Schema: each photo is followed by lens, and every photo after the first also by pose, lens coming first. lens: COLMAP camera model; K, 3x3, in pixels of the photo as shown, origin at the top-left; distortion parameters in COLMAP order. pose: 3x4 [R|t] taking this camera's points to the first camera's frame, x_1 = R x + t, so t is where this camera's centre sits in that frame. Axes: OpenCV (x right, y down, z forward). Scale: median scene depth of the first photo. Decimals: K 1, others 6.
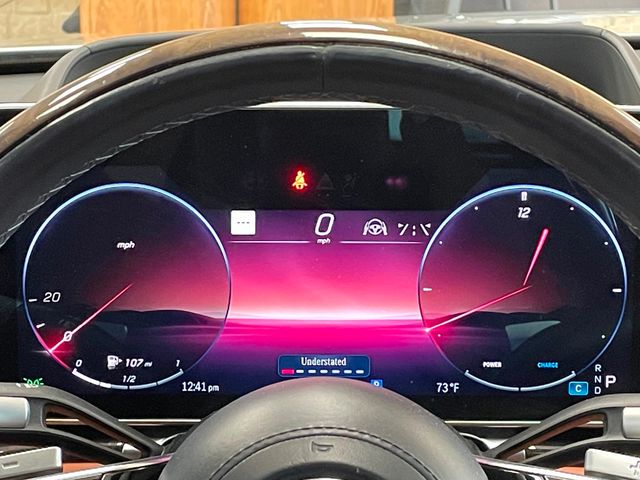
lens RADIAL K [[1484.4, 0, 302.4], [0, 1484.4, 230.9], [0, 0, 1]] dist [0.125466, 0.000000]
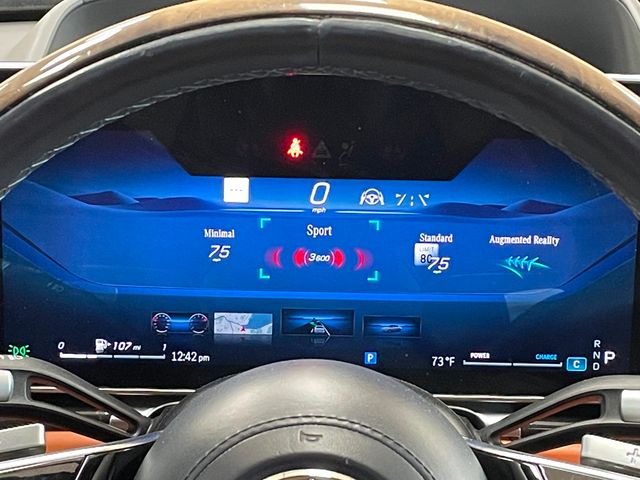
lens RADIAL K [[1484.4, 0, 309.7], [0, 1484.4, 247.0], [0, 0, 1]] dist [0.125466, 0.000000]
pose [[0.999867, 0.015943, 0.003566, 0.005635], [-0.016121, 0.998220, 0.057411, -0.026669], [-0.002645, -0.057461, 0.998344, 0.030870]]
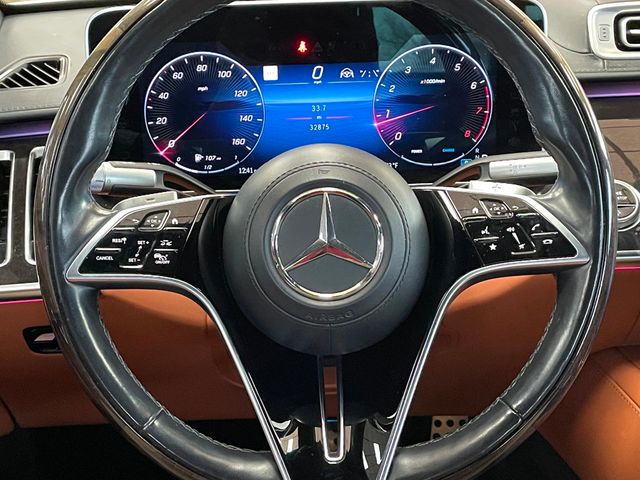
lens RADIAL K [[1019.1, 0, 308.1], [0, 1019.1, 231.3], [0, 0, 1]] dist [0.129947, 0.000000]
pose [[0.999219, -0.037083, 0.013651, -0.020676], [0.036006, 0.996746, 0.072117, 0.100195], [-0.016281, -0.071569, 0.997303, -0.211523]]
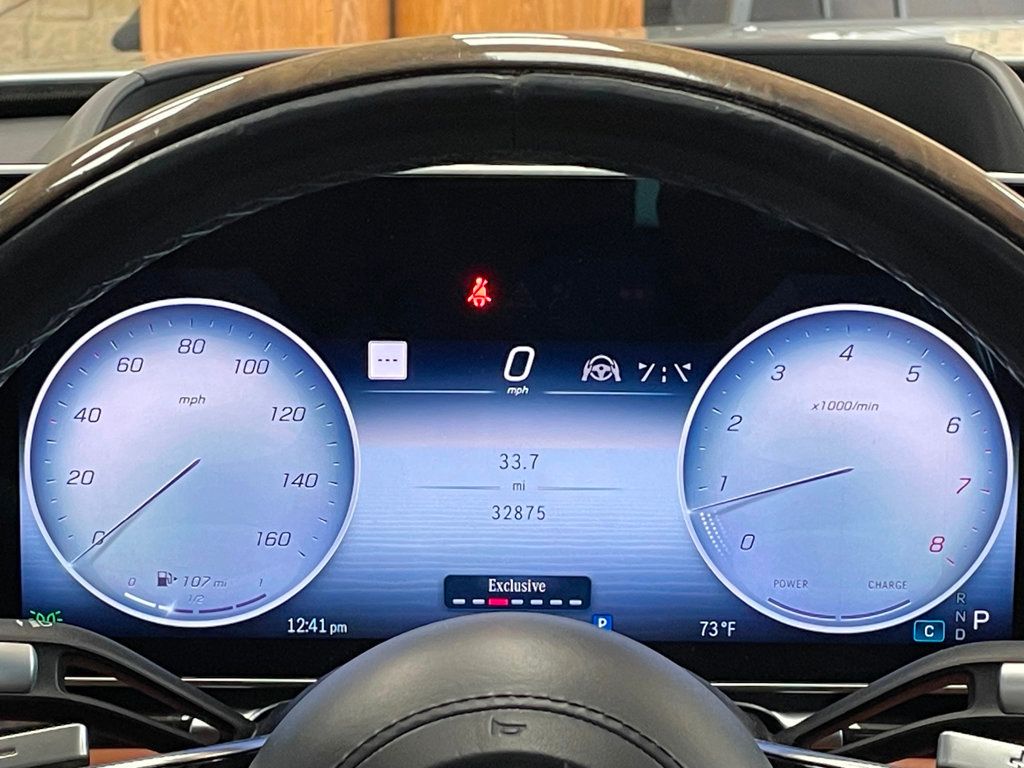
lens RADIAL K [[2375.1, 0, 503.0], [0, 2375.1, 373.5], [0, 0, 1]] dist [0.125466, 0.000000]
pose [[0.999985, 0.004864, 0.002315, 0.006264], [-0.004868, 0.999987, 0.001682, -0.002033], [-0.002307, -0.001693, 0.999996, 0.013427]]
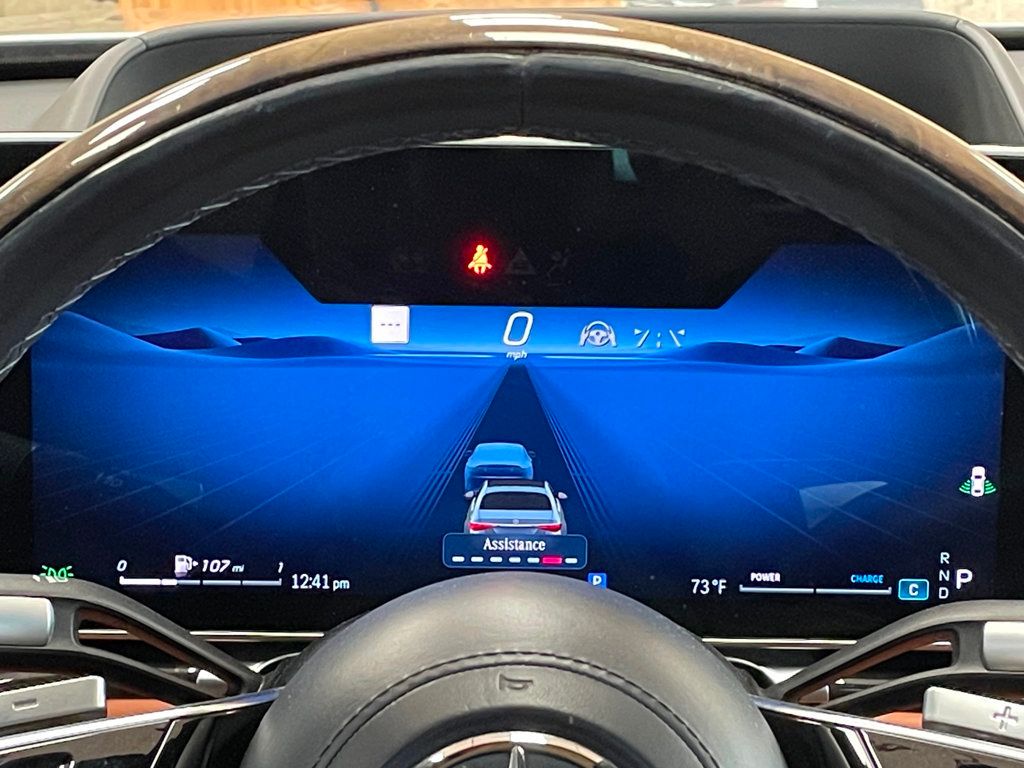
lens RADIAL K [[2375.1, 0, 483.6], [0, 2375.1, 370.2], [0, 0, 1]] dist [0.125466, 0.000000]
pose [[0.999932, 0.009652, 0.006480, -0.006735], [-0.009789, 0.999722, 0.021455, -0.008893], [-0.006271, -0.021517, 0.999749, -0.017032]]
